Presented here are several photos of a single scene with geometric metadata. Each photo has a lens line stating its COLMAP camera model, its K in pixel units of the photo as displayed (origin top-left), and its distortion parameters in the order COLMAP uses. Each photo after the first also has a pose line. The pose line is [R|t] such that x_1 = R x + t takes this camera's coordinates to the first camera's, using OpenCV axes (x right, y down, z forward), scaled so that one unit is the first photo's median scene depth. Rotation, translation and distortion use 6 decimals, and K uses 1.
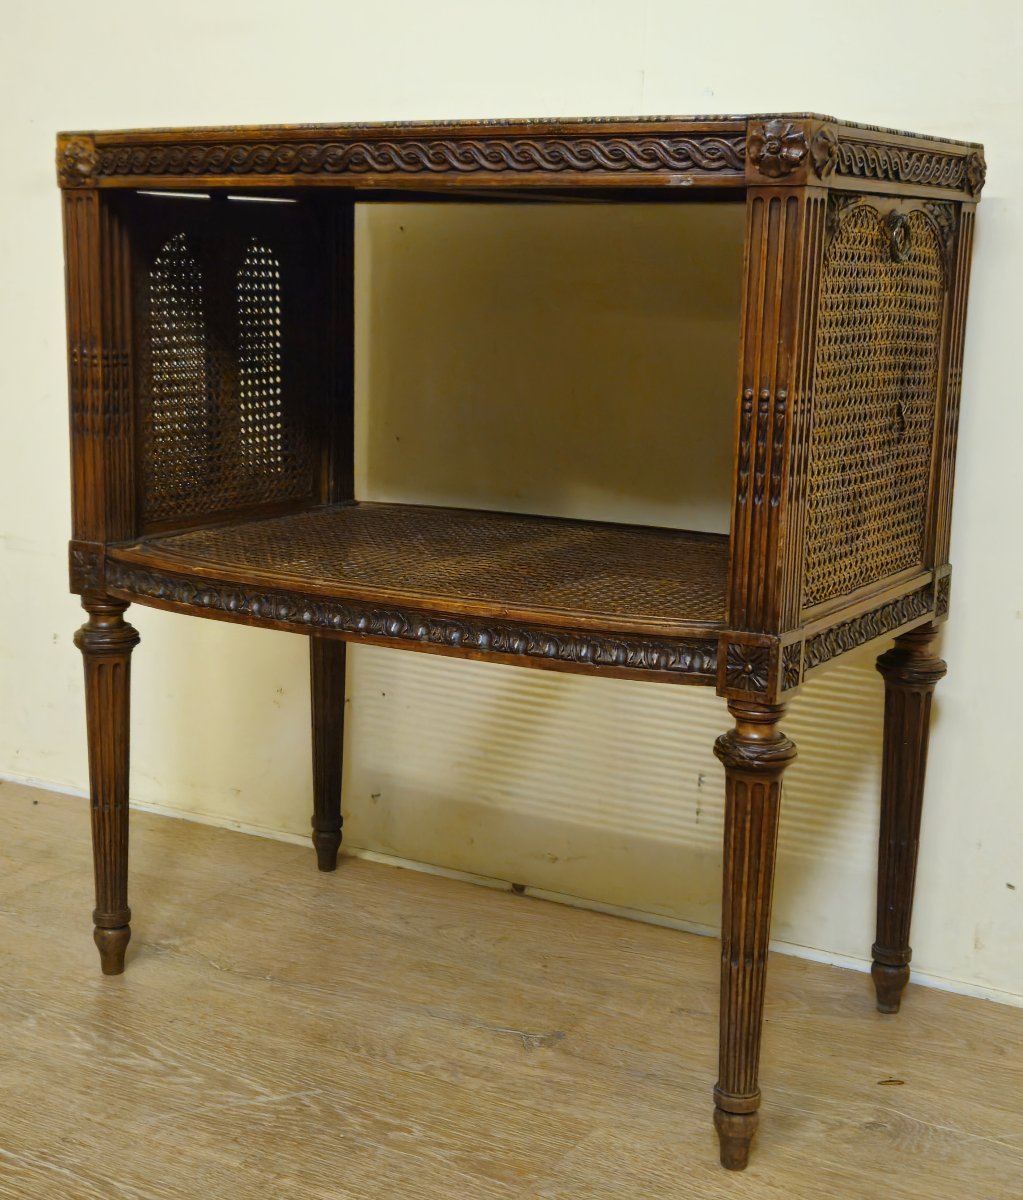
lens RADIAL K [[1800.4, 0, 504.4], [0, 1800.4, 597.9], [0, 0, 1]] dist [0.090186, 0.000000]
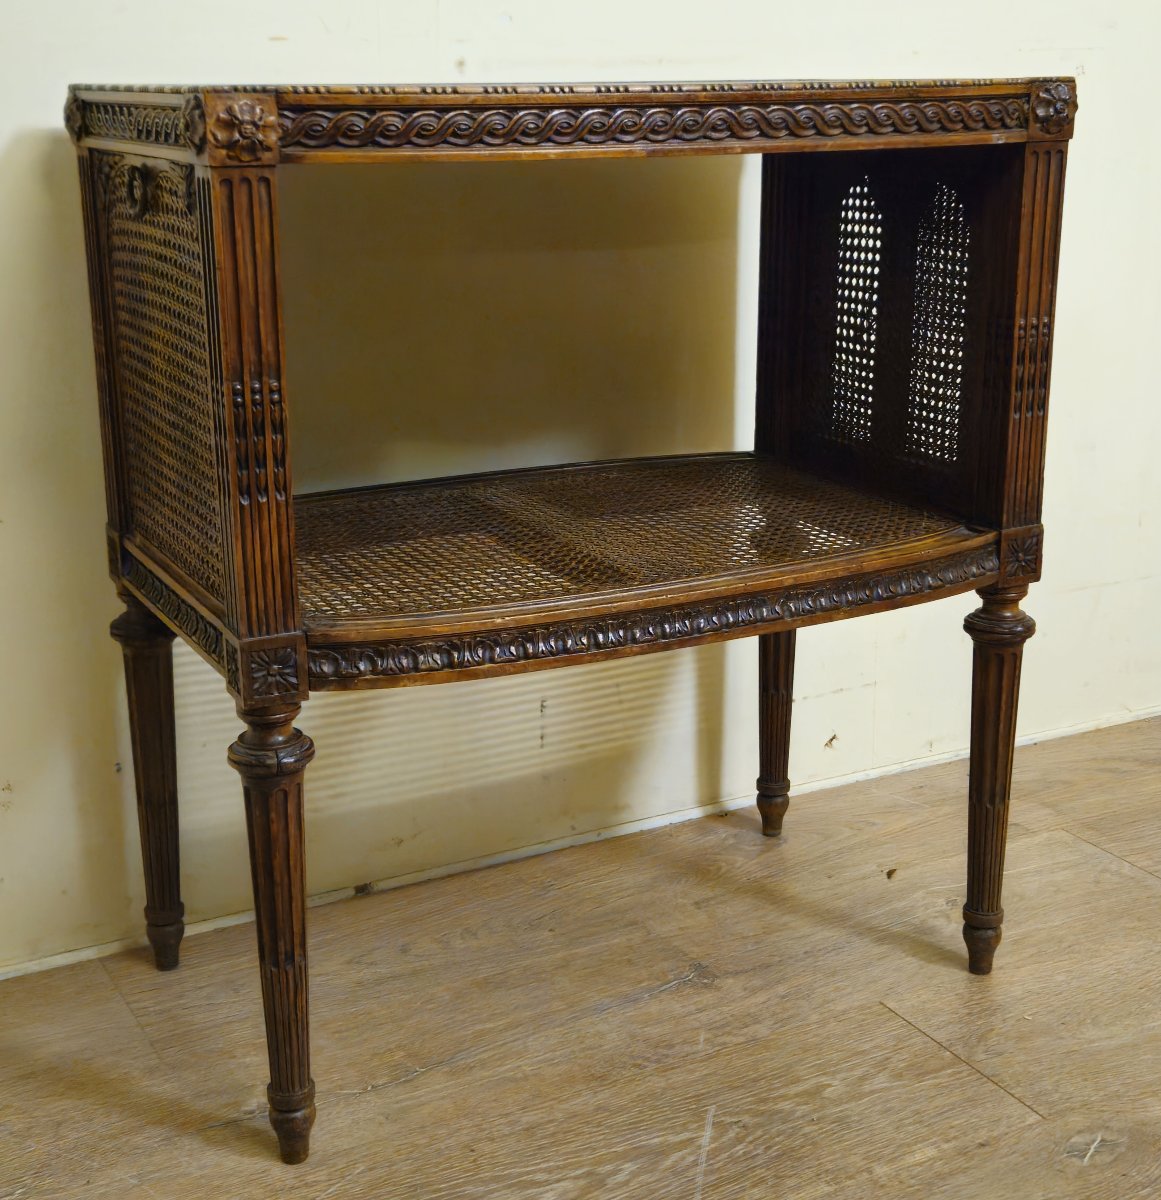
lens RADIAL K [[1781.8, 0, 590.6], [0, 1781.8, 595.8], [0, 0, 1]] dist [0.084140, 0.000000]
pose [[0.511203, -0.258702, 0.819600, -0.800742], [0.174730, 0.964990, 0.195611, -0.176389], [-0.841511, 0.043212, 0.538509, 0.506277]]
